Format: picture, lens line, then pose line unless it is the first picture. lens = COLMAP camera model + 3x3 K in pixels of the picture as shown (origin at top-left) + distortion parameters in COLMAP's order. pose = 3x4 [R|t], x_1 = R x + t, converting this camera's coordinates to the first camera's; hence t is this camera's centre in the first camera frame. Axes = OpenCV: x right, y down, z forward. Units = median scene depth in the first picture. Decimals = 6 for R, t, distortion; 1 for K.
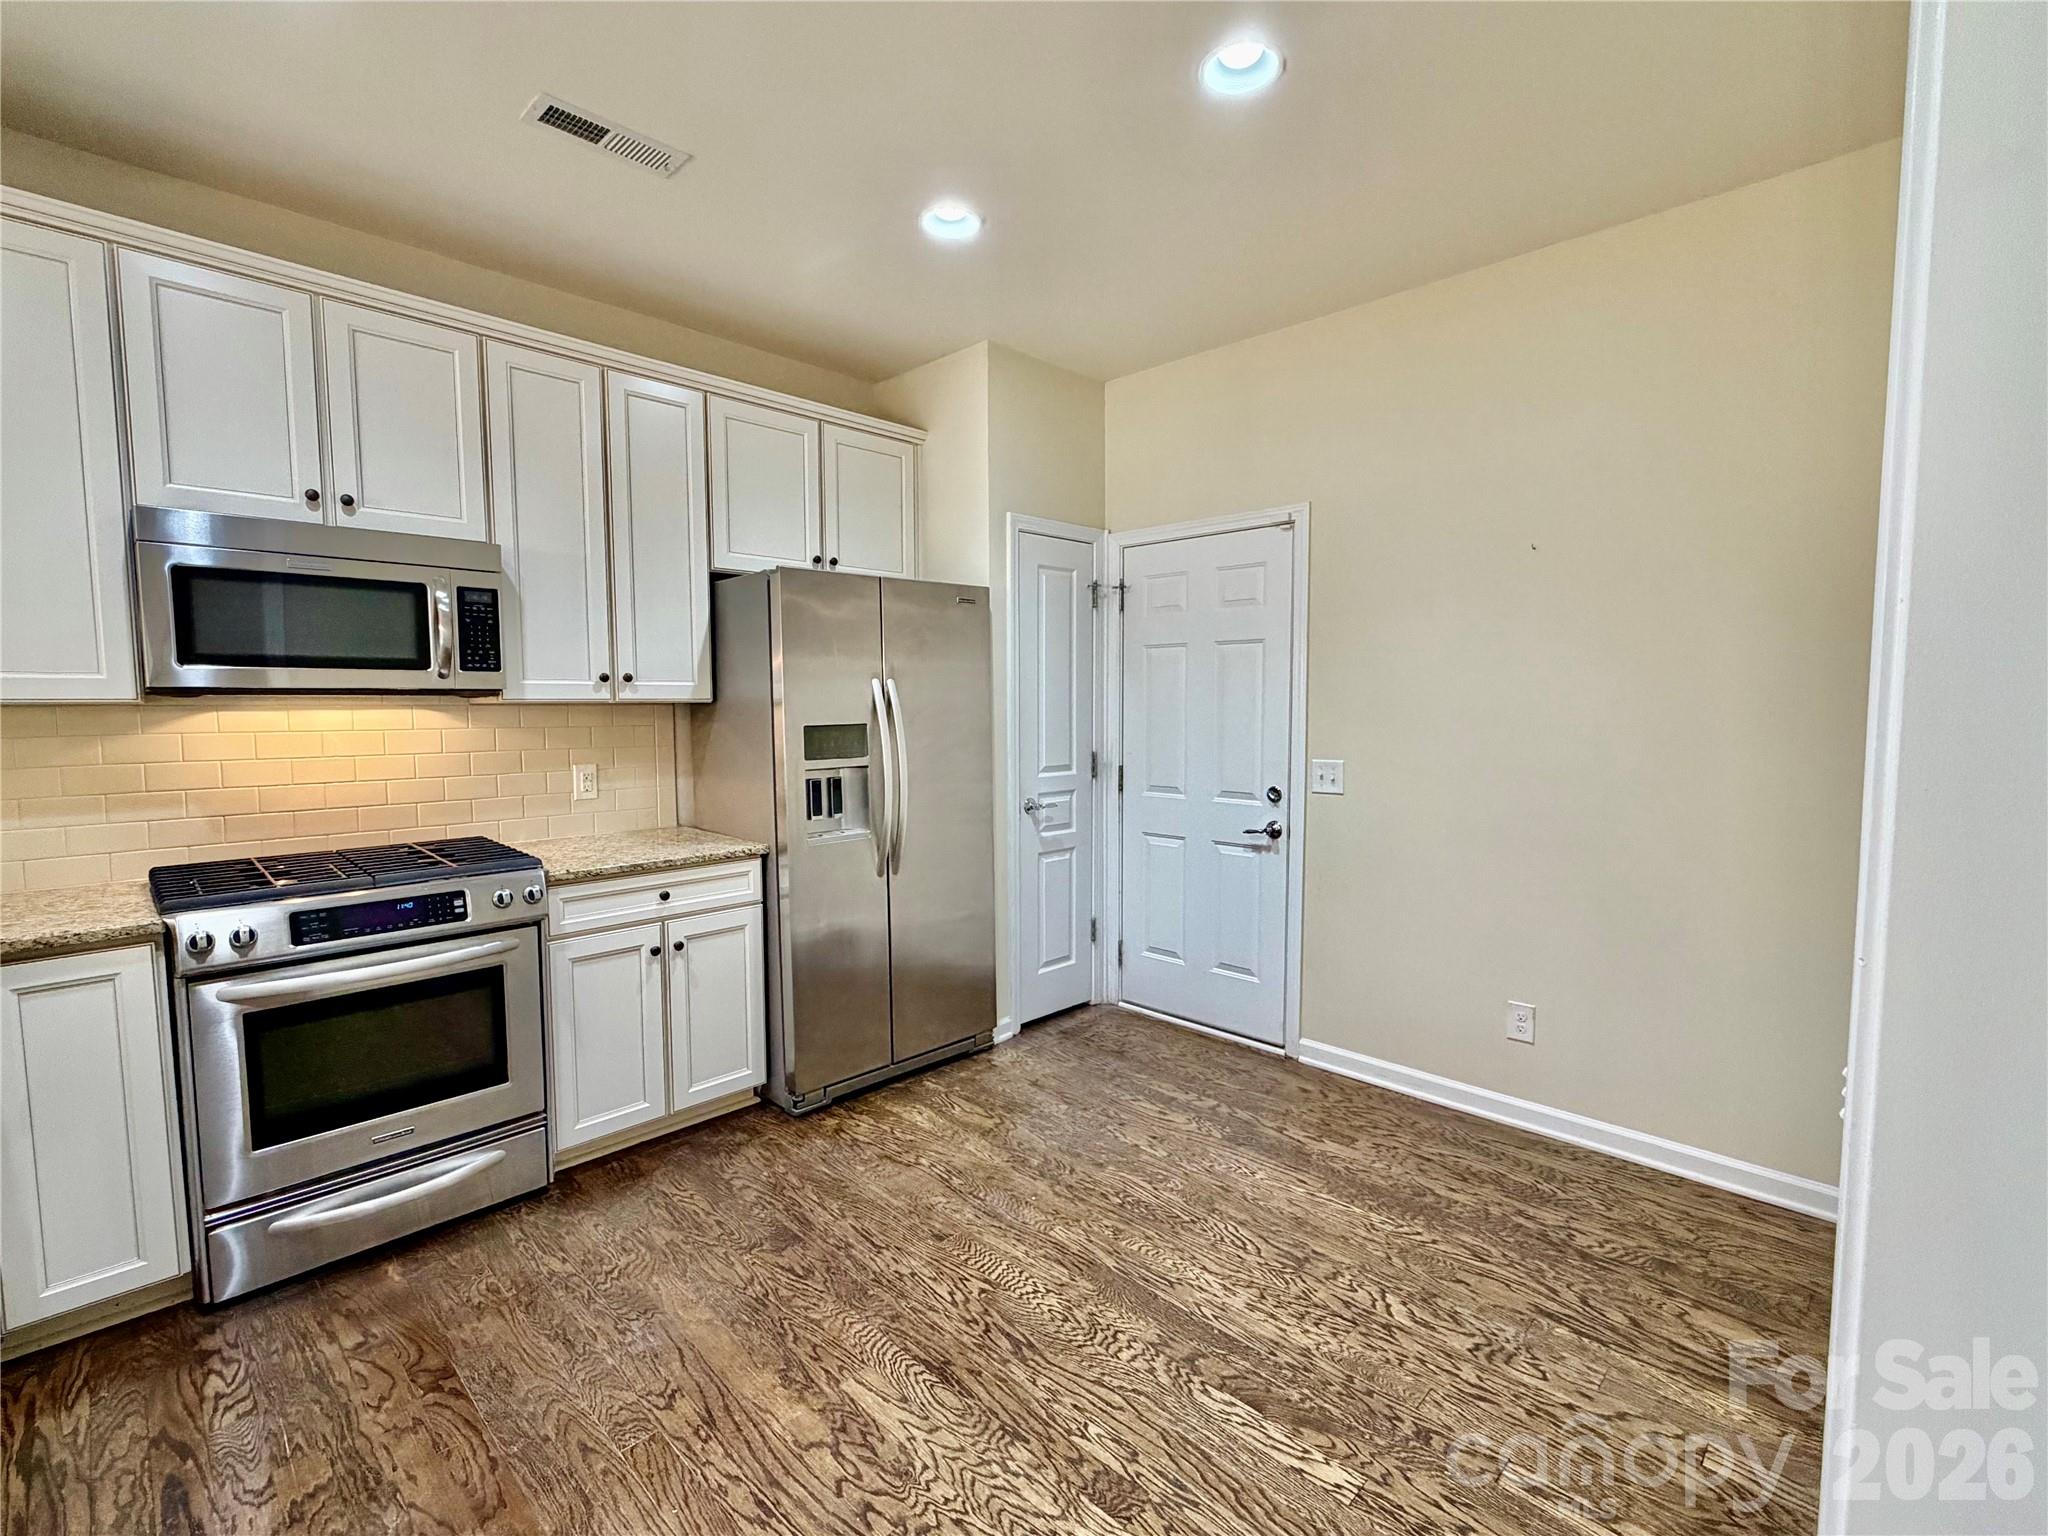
lens RADIAL K [[918.3, 0, 1015.8], [0, 918.3, 768.7], [0, 0, 1]] dist [0.003446, 0.000062]
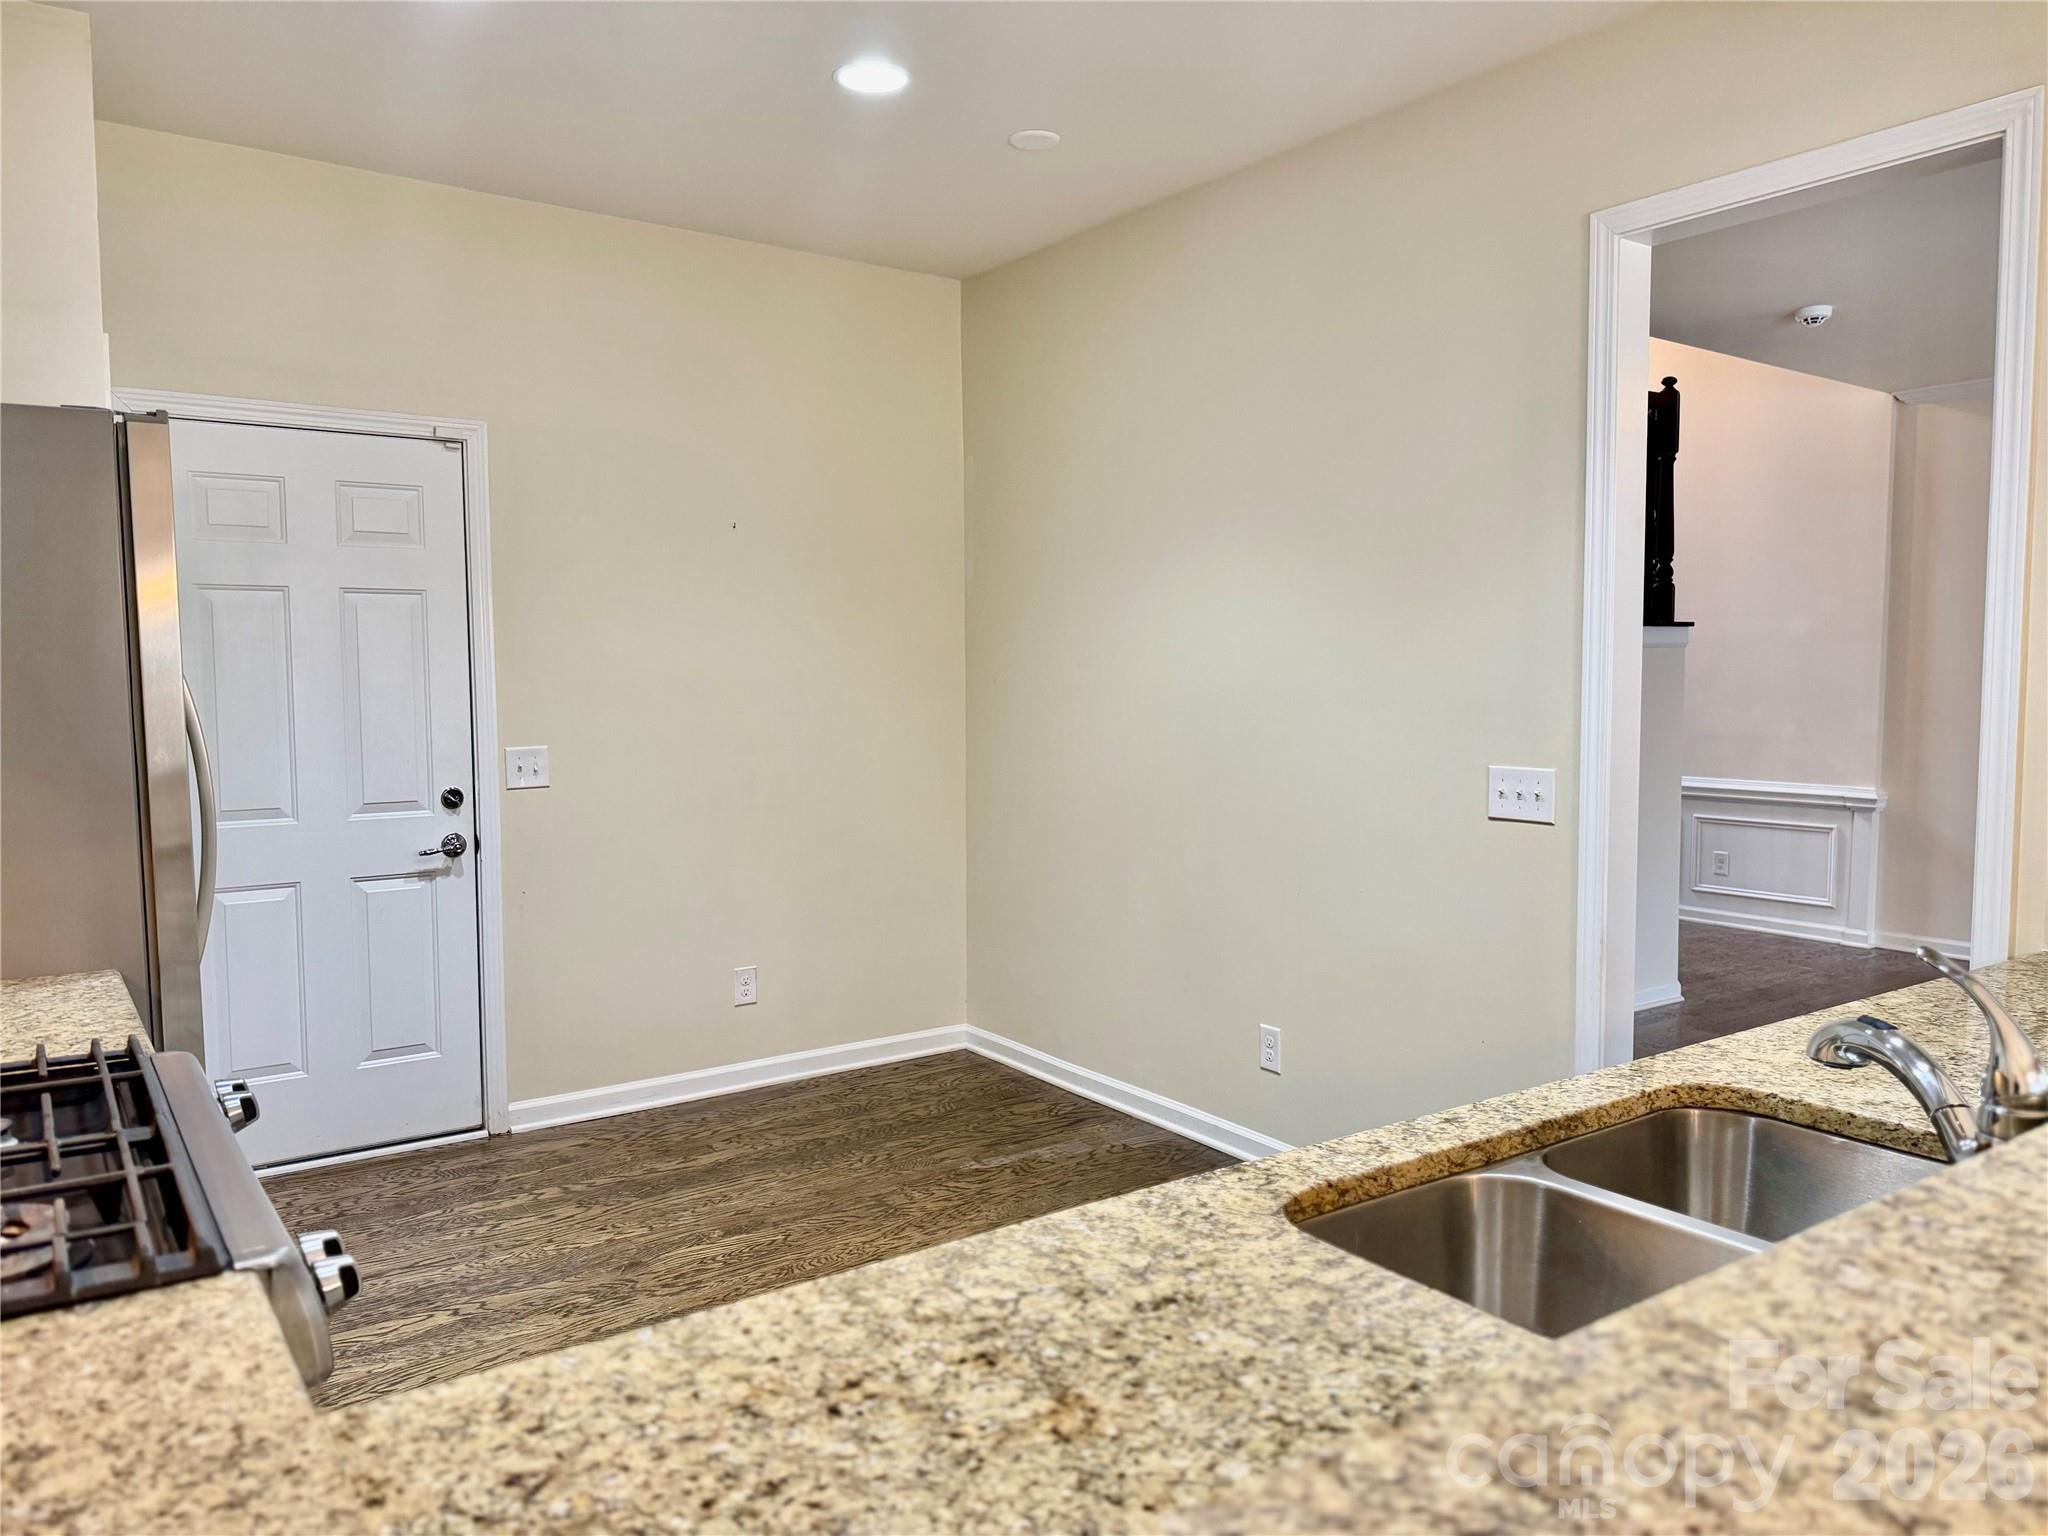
lens RADIAL K [[1454.3, 0, 1018.0], [0, 1454.3, 761.7], [0, 0, 1]] dist [-0.002670, -0.008877]
pose [[0.165487, -0.062285, 0.984243, -0.959936], [0.077608, 0.995731, 0.049963, -0.029963], [-0.983154, 0.068117, 0.169615, 0.400444]]
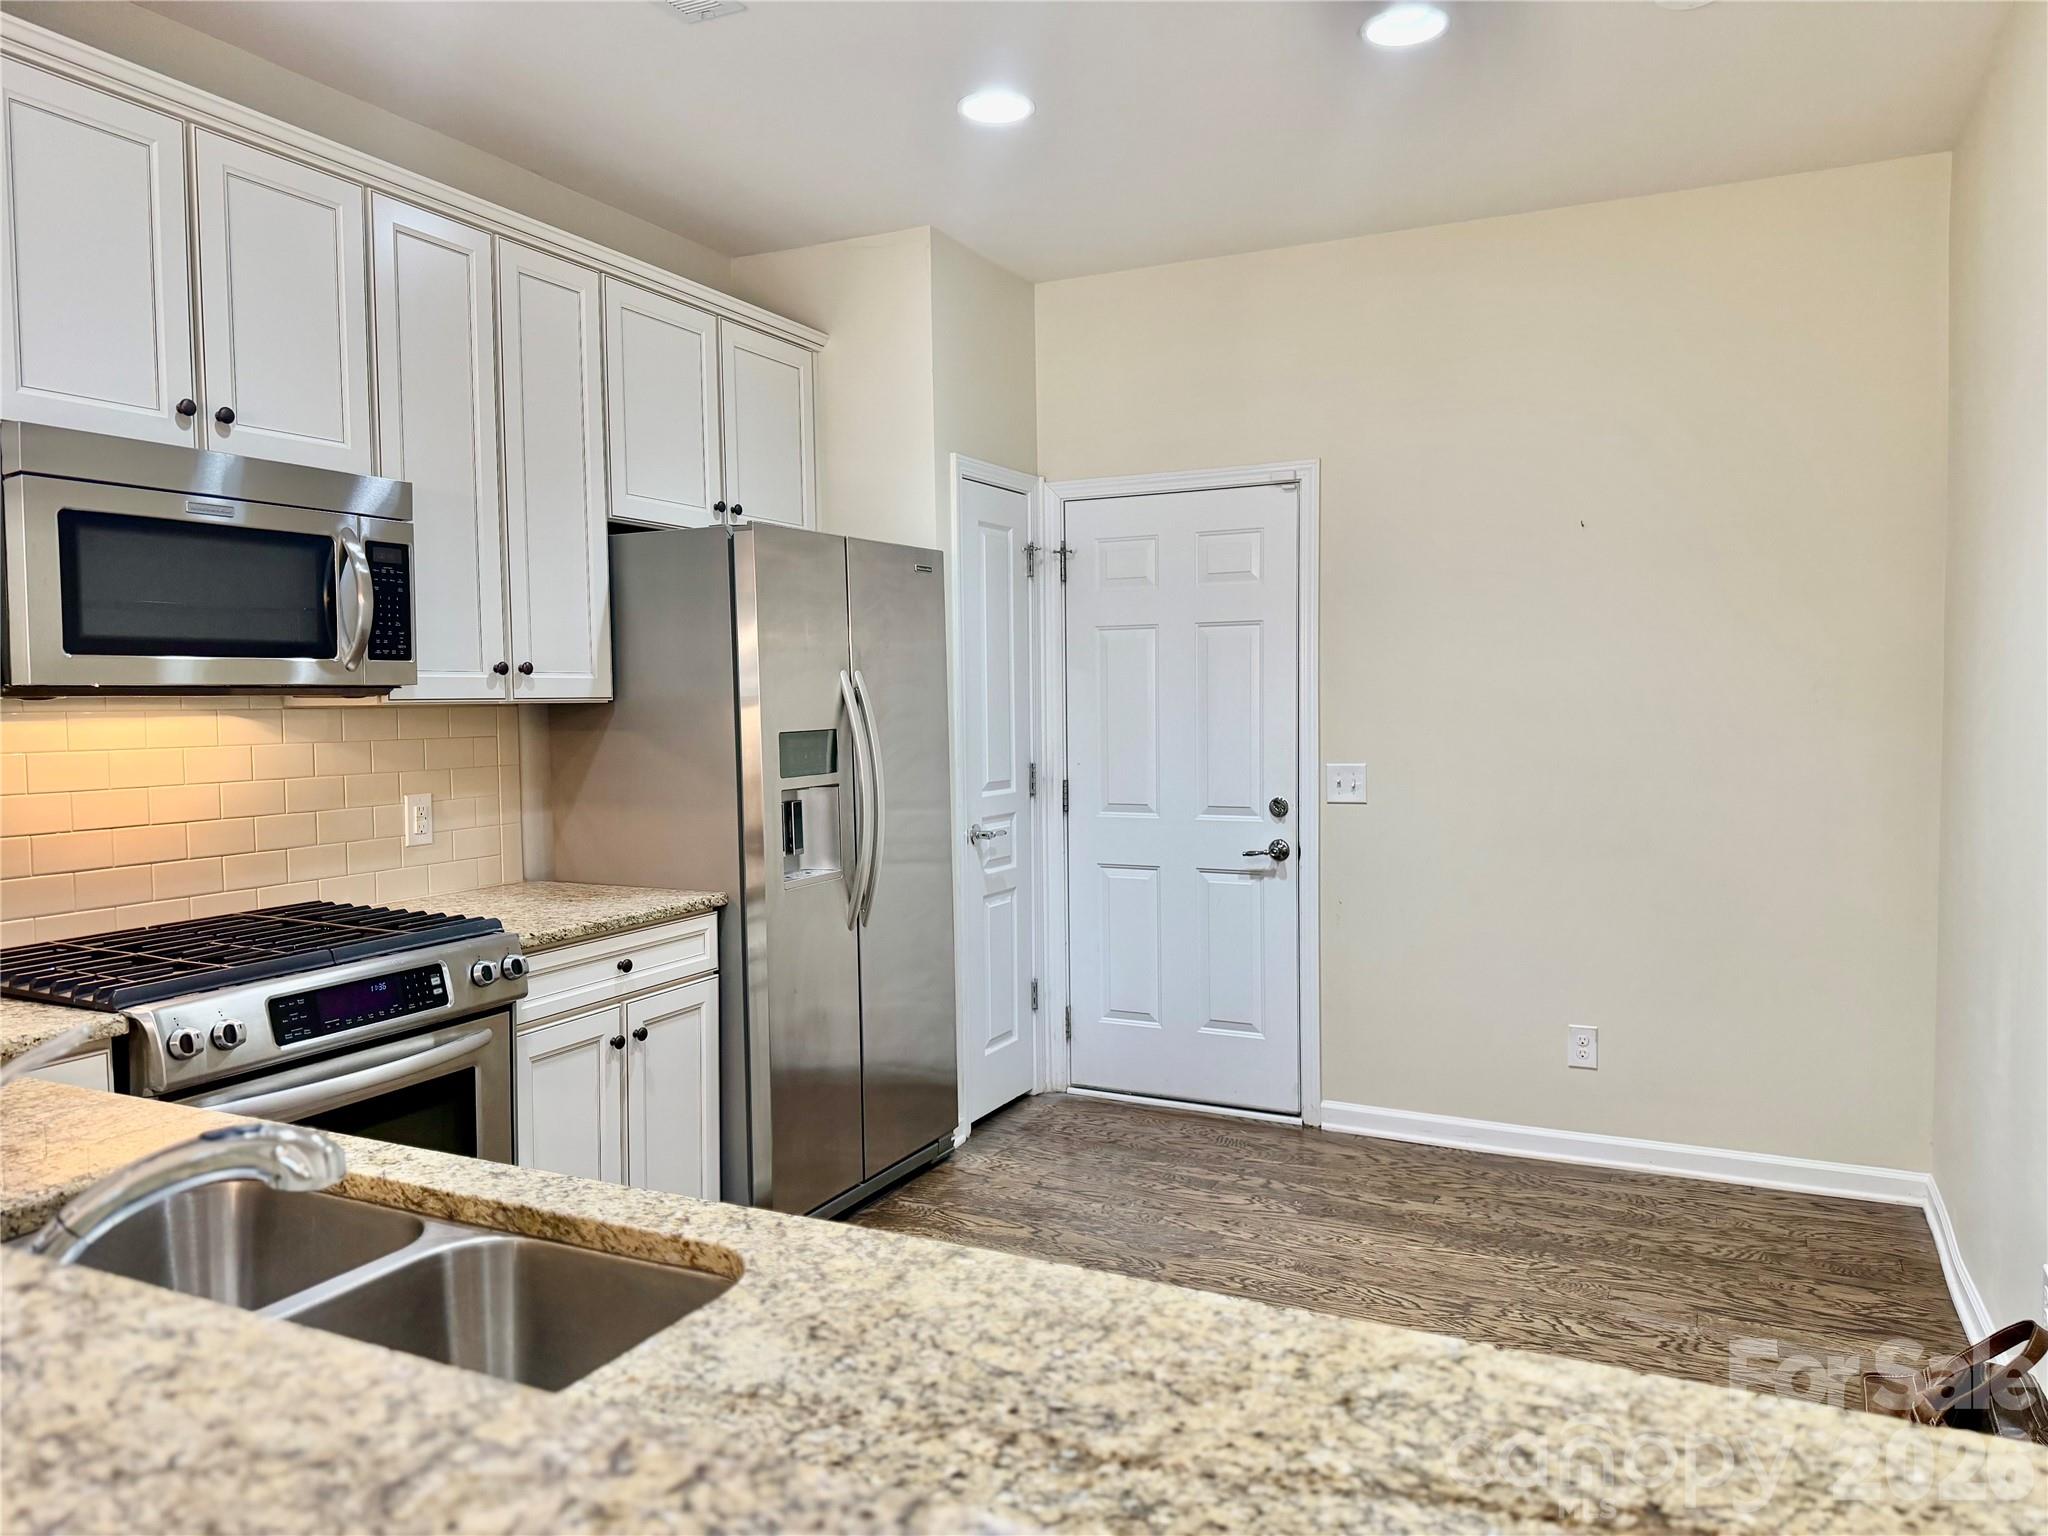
lens RADIAL K [[1434.8, 0, 1024.0], [0, 1434.8, 768.0], [0, 0, 1]] dist [0.139821, -0.195521]
pose [[0.946202, -0.023767, 0.322702, -0.420702], [0.031739, 0.999307, -0.019464, 0.012376], [-0.322015, 0.028659, 0.946301, -0.189699]]
